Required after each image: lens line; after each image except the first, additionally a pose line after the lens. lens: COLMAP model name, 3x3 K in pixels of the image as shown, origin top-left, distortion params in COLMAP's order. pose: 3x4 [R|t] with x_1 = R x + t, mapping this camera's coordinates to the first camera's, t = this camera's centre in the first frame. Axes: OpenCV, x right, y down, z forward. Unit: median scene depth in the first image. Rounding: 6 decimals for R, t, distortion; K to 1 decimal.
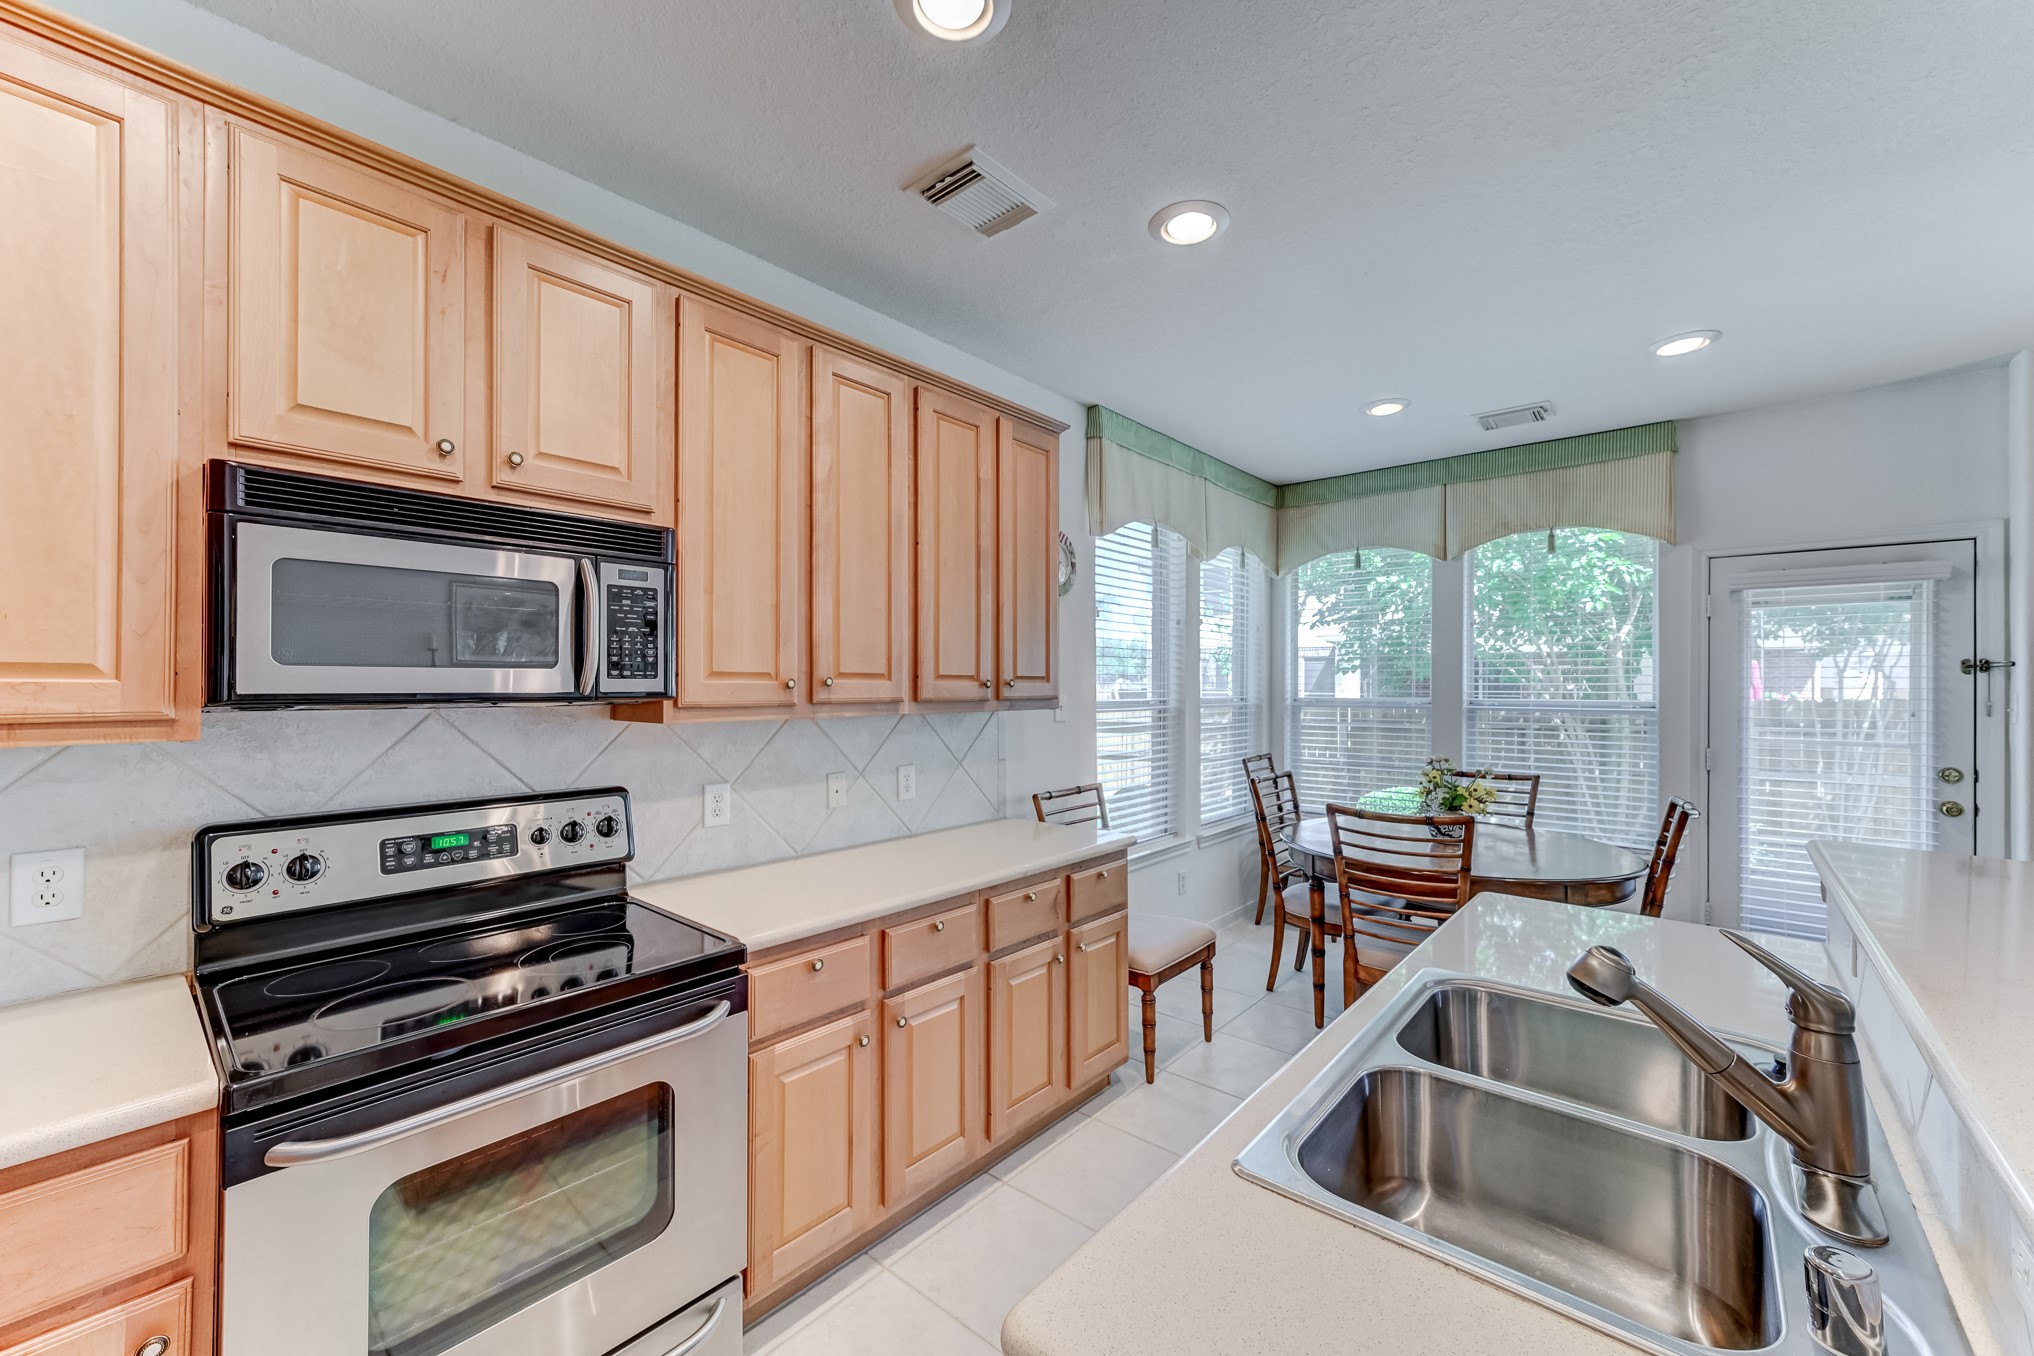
lens RADIAL K [[792.9, 0, 1013.5], [0, 792.9, 681.6], [0, 0, 1]] dist [0.005812, 0.001222]
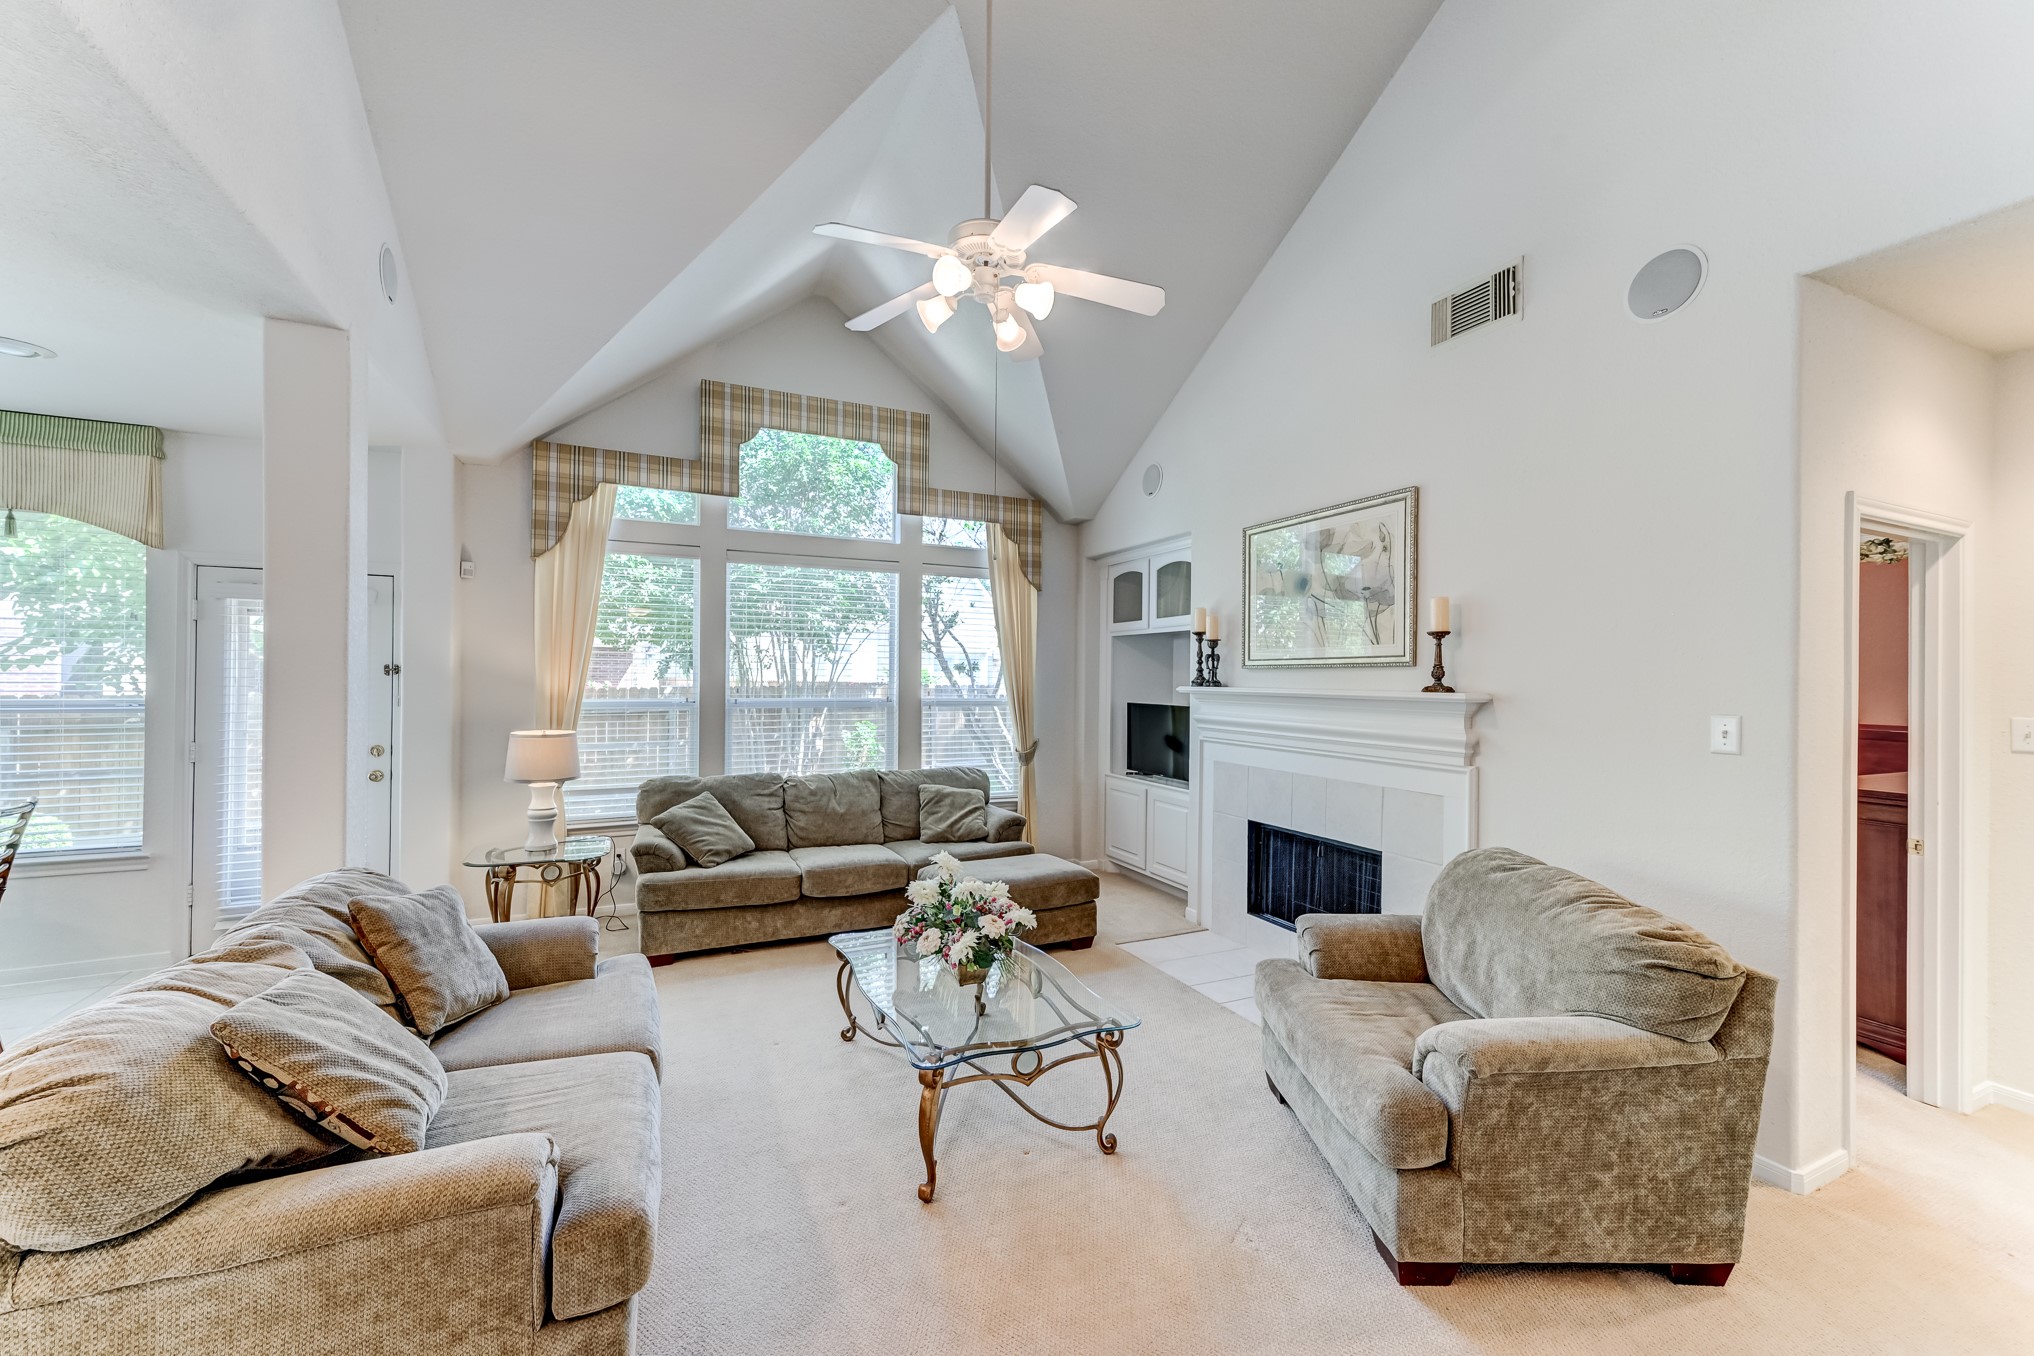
lens RADIAL K [[792.9, 0, 1015.0], [0, 792.9, 682.0], [0, 0, 1]] dist [0.005812, 0.001222]
pose [[0.406508, -0.004549, 0.913636, 0.393002], [-0.009697, 0.999910, 0.009294, -0.021055], [-0.913596, -0.012638, 0.406427, -0.522266]]
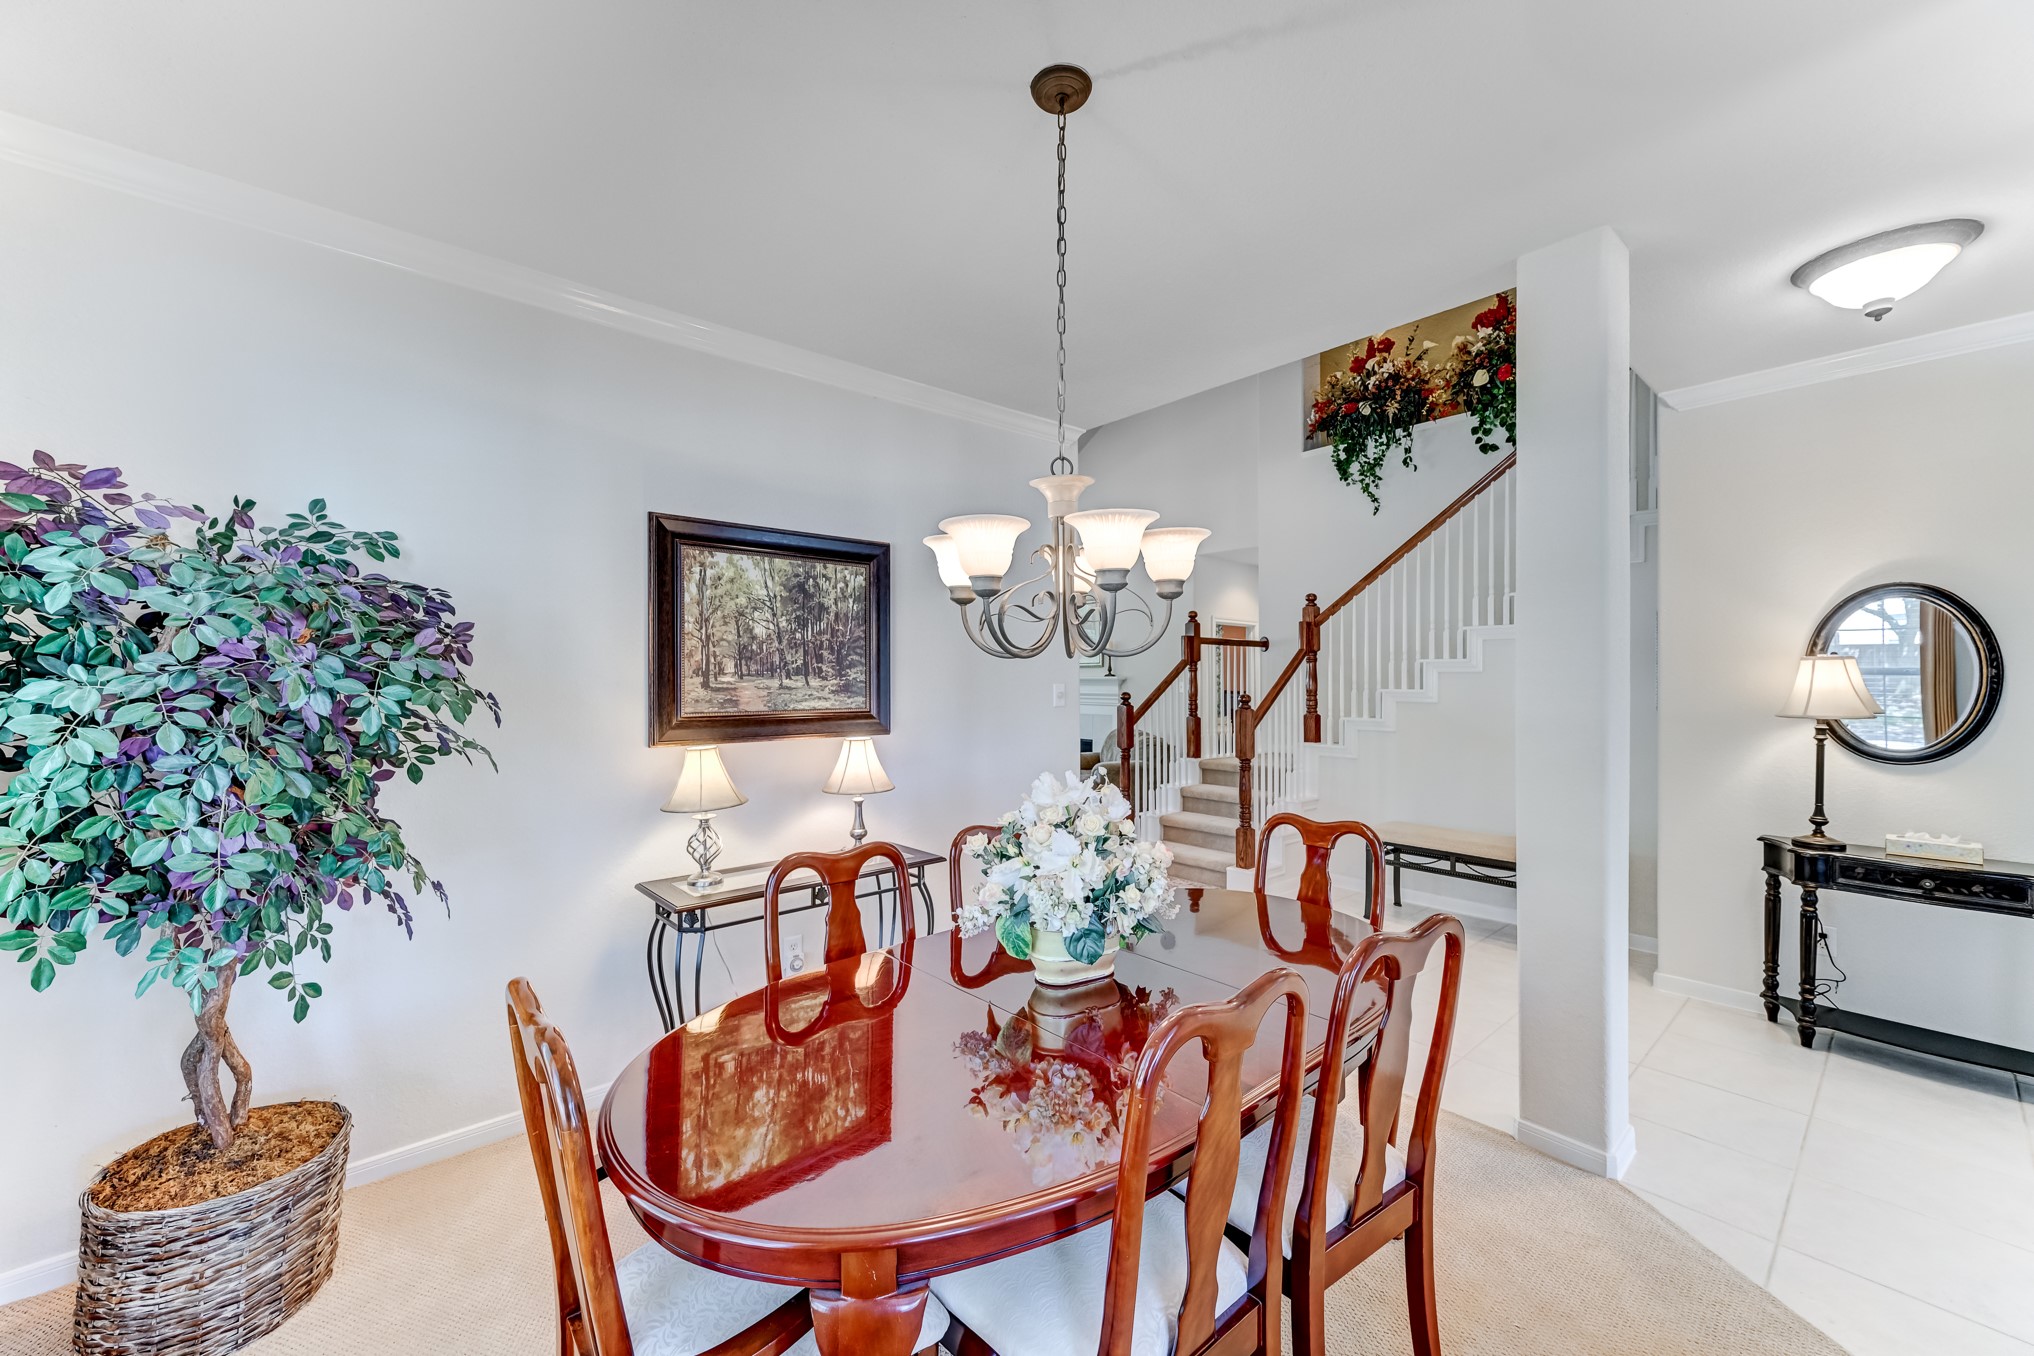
lens RADIAL K [[792.9, 0, 1015.1], [0, 792.9, 680.0], [0, 0, 1]] dist [0.005812, 0.001222]
pose [[0.136354, -0.004475, 0.990650, -1.218344], [-0.004361, 0.999977, 0.005117, -0.003891], [-0.990651, -0.005018, 0.136331, -0.653531]]
